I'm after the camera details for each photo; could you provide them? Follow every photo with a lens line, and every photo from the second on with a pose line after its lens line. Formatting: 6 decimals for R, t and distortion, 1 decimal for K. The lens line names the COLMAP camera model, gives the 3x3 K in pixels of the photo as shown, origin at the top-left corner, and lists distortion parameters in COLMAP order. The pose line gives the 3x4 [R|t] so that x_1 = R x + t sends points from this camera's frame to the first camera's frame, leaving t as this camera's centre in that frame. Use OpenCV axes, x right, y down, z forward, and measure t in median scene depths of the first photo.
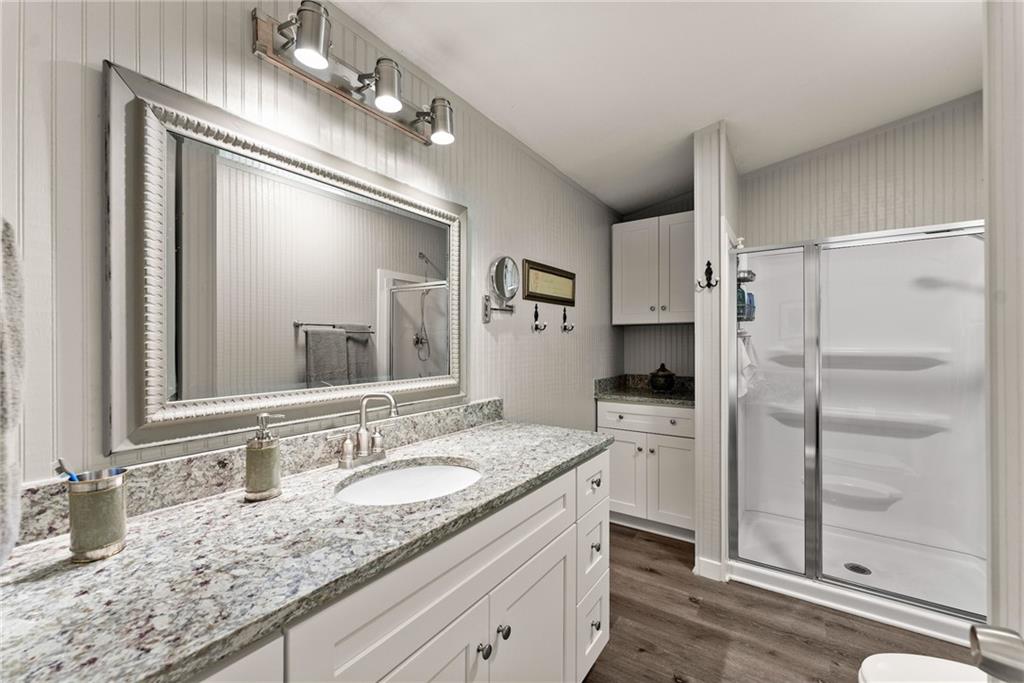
lens RADIAL K [[413.6, 0, 512.0], [0, 413.6, 341.5], [0, 0, 1]] dist [-0.002311, -0.000253]
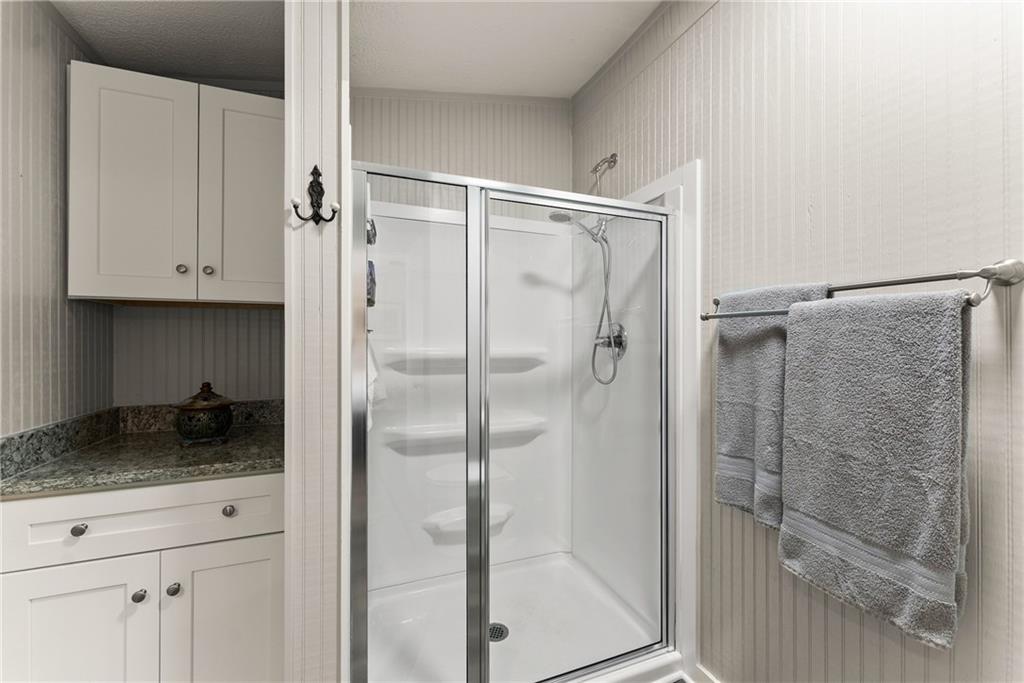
lens RADIAL K [[413.6, 0, 512.0], [0, 413.6, 341.5], [0, 0, 1]] dist [-0.002311, -0.000253]
pose [[0.565585, 0.006702, 0.824663, 0.174661], [-0.002337, 0.999976, -0.006524, 0.006970], [-0.824686, 0.001763, 0.565587, 0.447834]]
